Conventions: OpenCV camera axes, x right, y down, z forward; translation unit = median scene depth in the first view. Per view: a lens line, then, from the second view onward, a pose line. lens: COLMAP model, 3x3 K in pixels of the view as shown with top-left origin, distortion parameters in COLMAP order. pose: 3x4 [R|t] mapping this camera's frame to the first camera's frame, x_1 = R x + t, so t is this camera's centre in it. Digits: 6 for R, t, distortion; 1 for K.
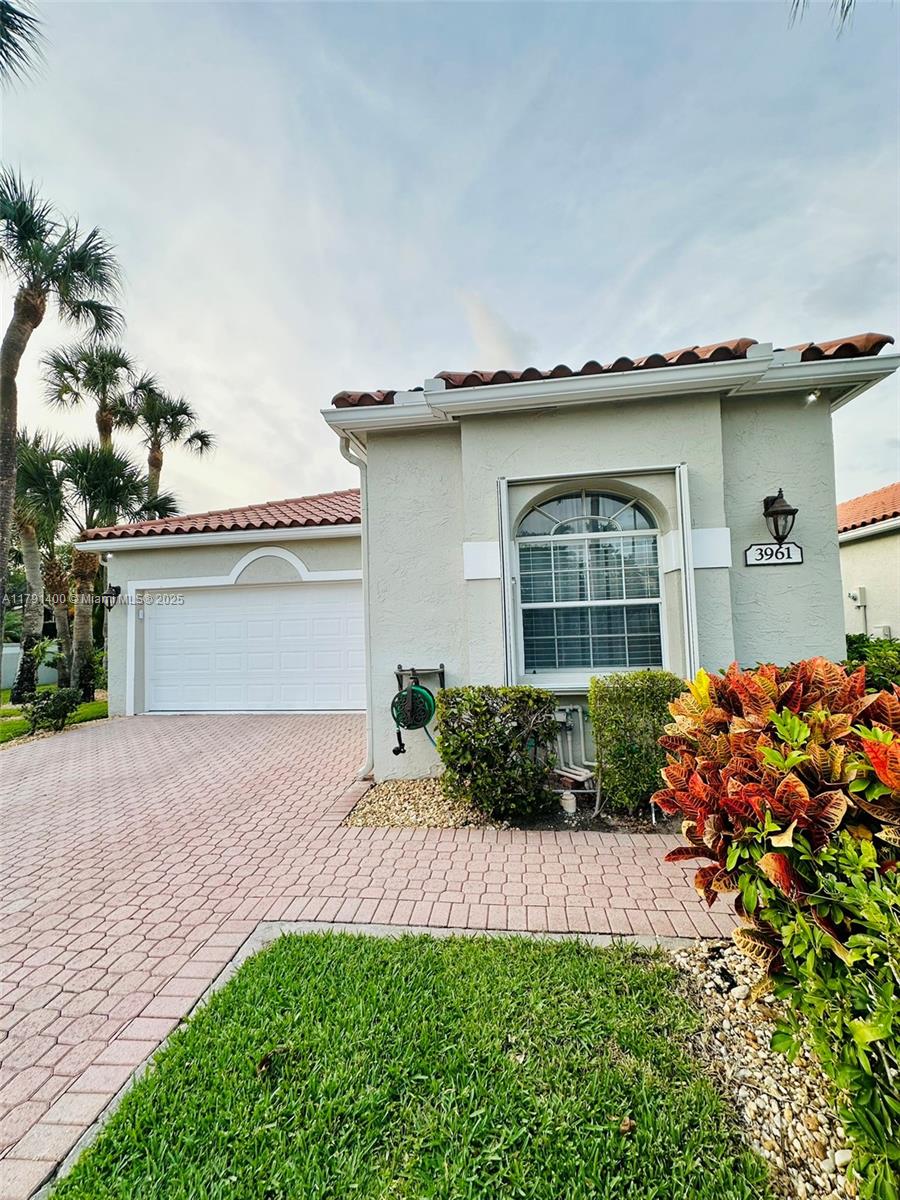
lens RADIAL K [[480.2, 0, 451.9], [0, 480.2, 601.8], [0, 0, 1]] dist [-0.000208, 0.000123]
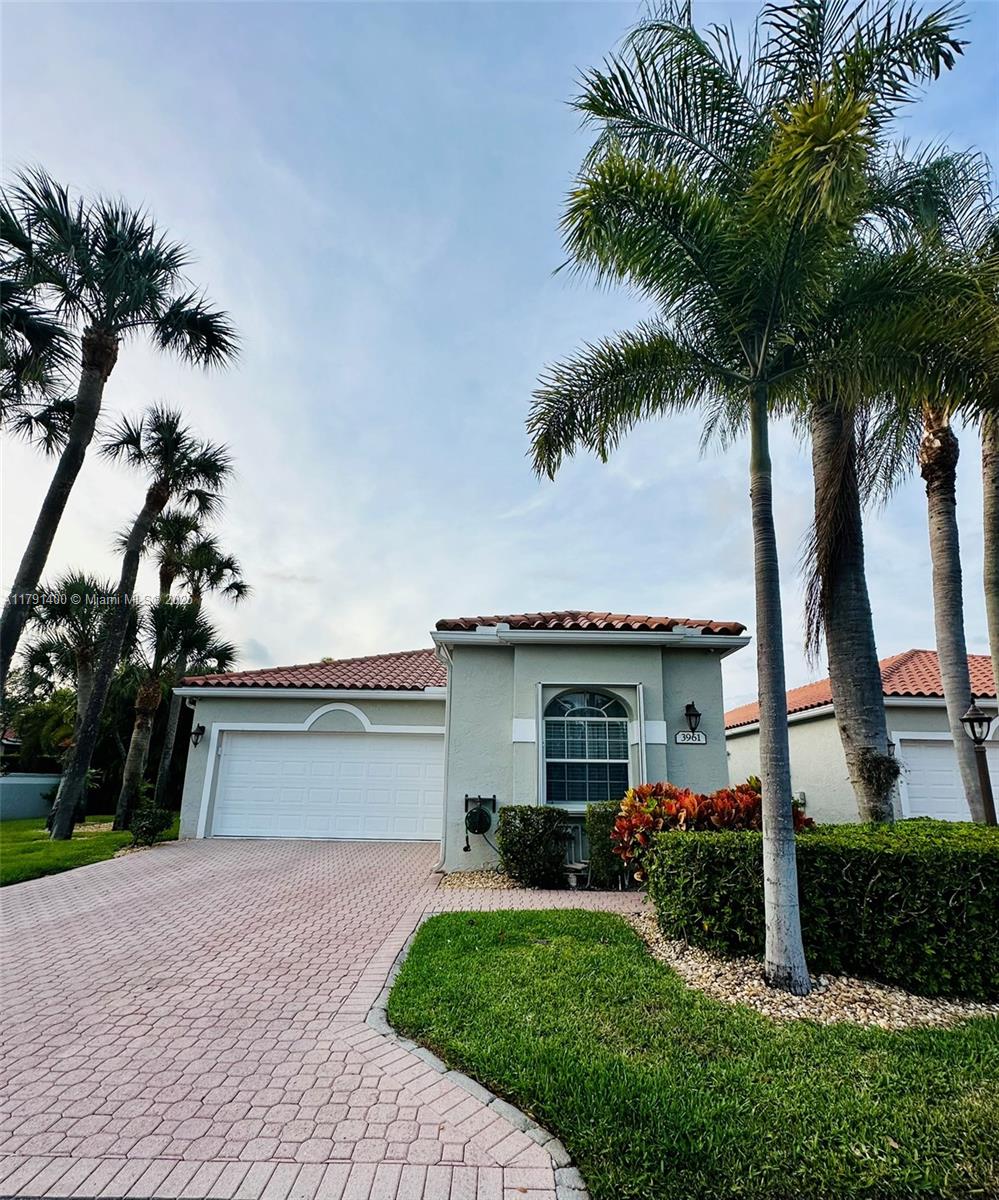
lens RADIAL K [[523.0, 0, 504.6], [0, 523.0, 670.7], [0, 0, 1]] dist [-0.001998, 0.000253]
pose [[0.989594, 0.075679, 0.122378, -0.239532], [-0.054695, 0.984516, -0.166542, 0.014055], [-0.133087, 0.158116, 0.978411, -0.774767]]
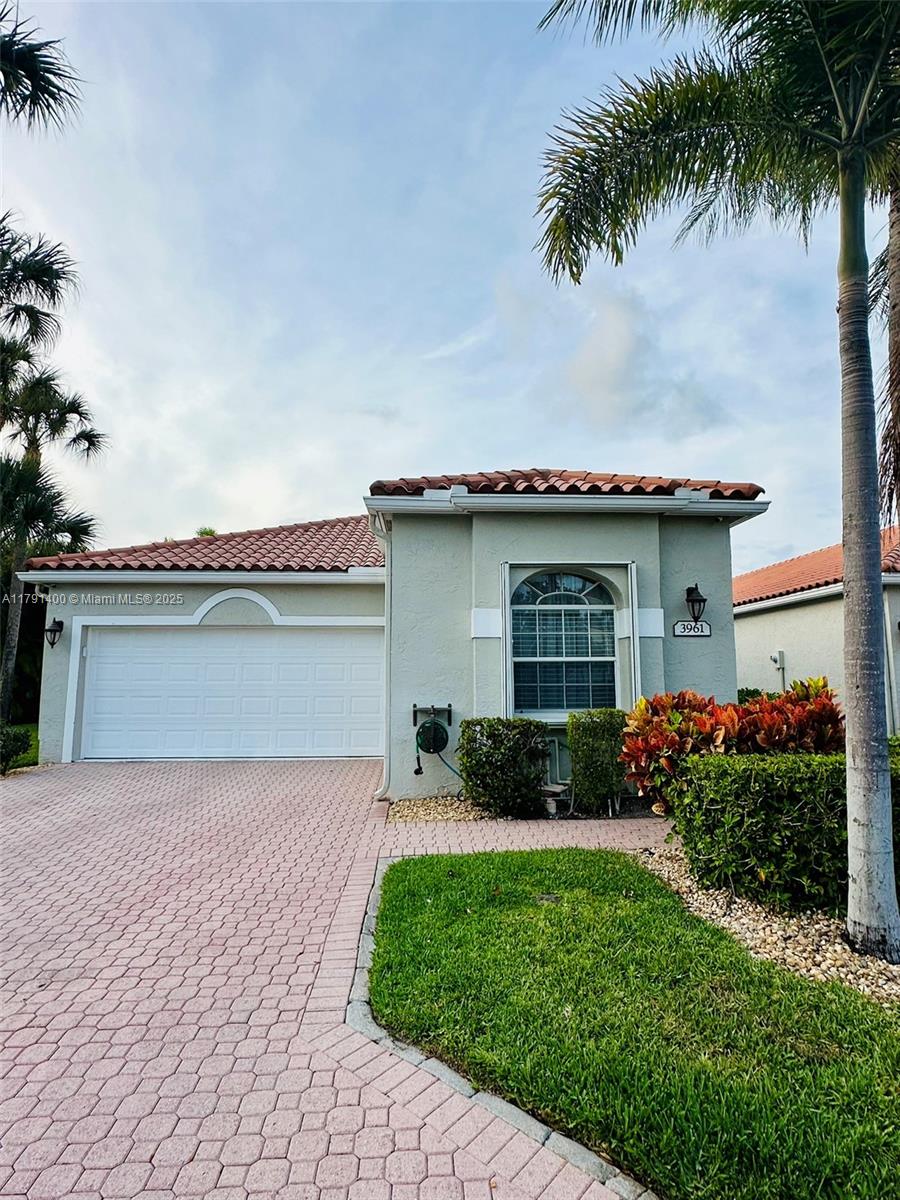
lens RADIAL K [[632.8, 0, 454.8], [0, 632.8, 602.3], [0, 0, 1]] dist [-0.000422, 0.000833]
pose [[0.982071, 0.050463, 0.181633, -0.337223], [-0.037381, 0.996502, -0.074740, -0.011194], [-0.184769, 0.066611, 0.980522, -0.663672]]
